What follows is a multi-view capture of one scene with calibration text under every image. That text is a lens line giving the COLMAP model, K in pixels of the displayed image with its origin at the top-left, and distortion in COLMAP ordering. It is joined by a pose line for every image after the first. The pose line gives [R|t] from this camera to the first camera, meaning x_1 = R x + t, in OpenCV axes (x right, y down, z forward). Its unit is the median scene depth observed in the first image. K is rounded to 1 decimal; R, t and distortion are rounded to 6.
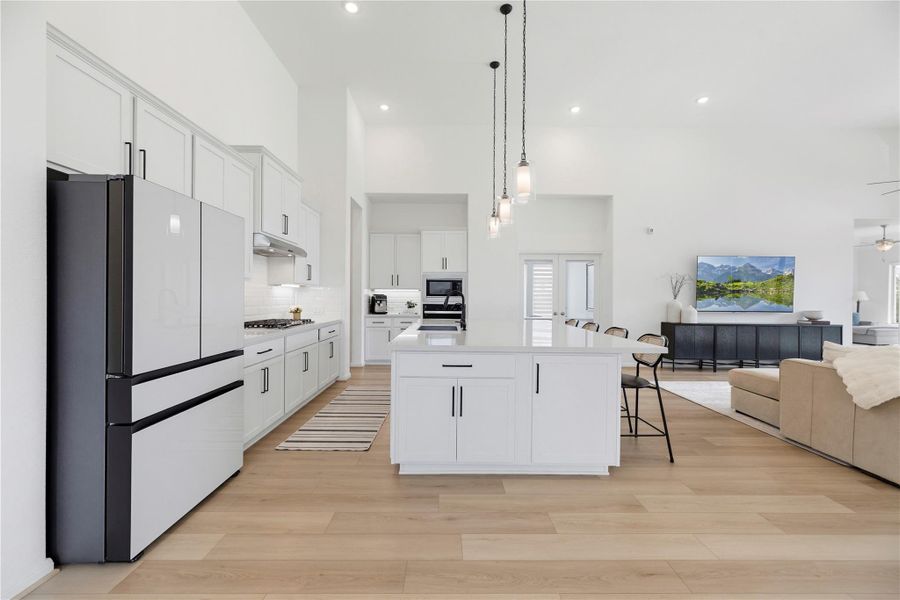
lens RADIAL K [[367.9, 0, 438.7], [0, 367.9, 302.1], [0, 0, 1]] dist [0.007016, 0.000131]
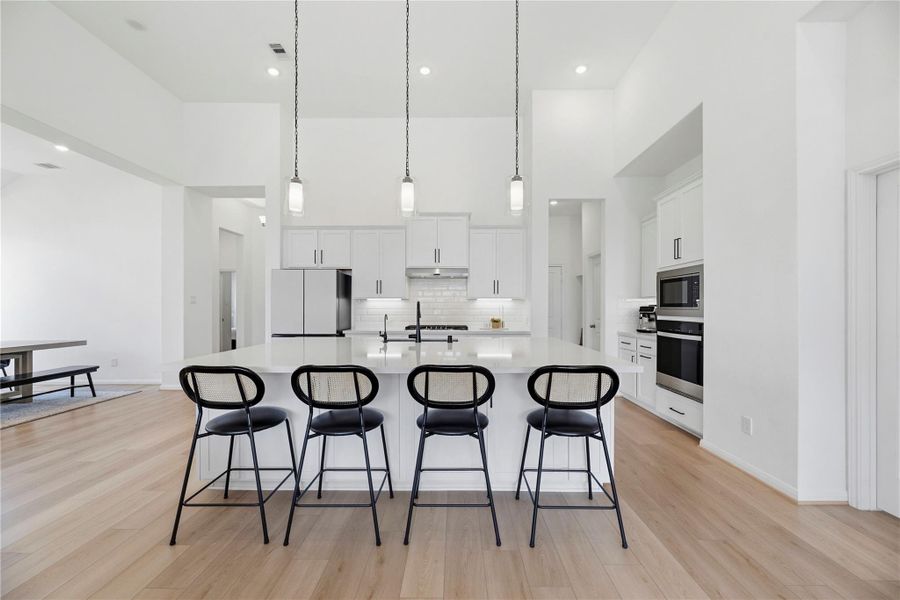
lens RADIAL K [[361.2, 0, 448.0], [0, 361.2, 301.7], [0, 0, 1]] dist [0.001384, 0.000050]
pose [[-0.024057, -0.024600, -0.999408, 0.789724], [-0.017330, 0.999557, -0.024186, -0.006783], [0.999560, 0.016737, -0.024472, 0.921799]]
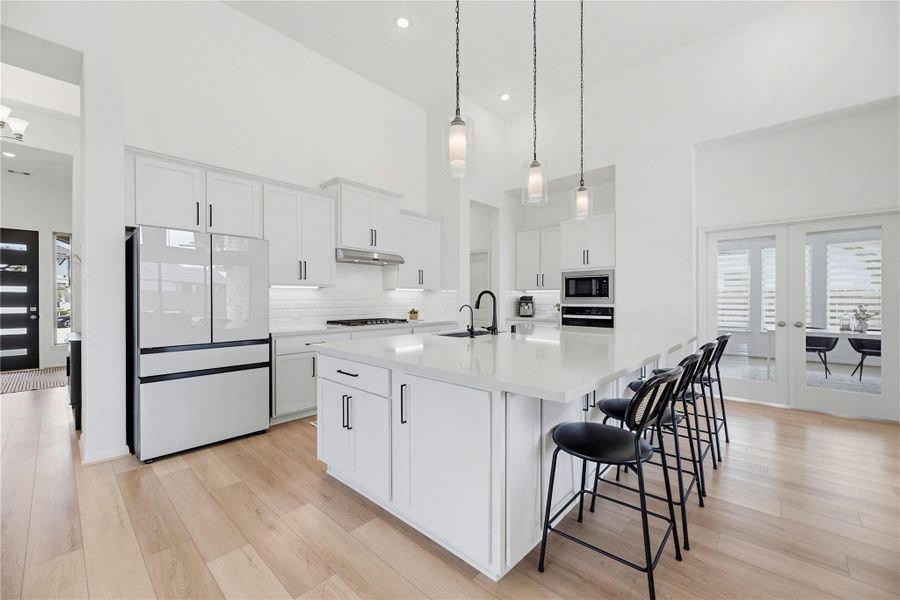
lens RADIAL K [[361.2, 0, 448.0], [0, 361.2, 301.7], [0, 0, 1]] dist [0.001384, 0.000050]
pose [[0.731039, -0.002843, -0.682330, 0.468741], [-0.002603, 0.999972, -0.006956, 0.000599], [0.682331, 0.006861, 0.731012, 0.283377]]
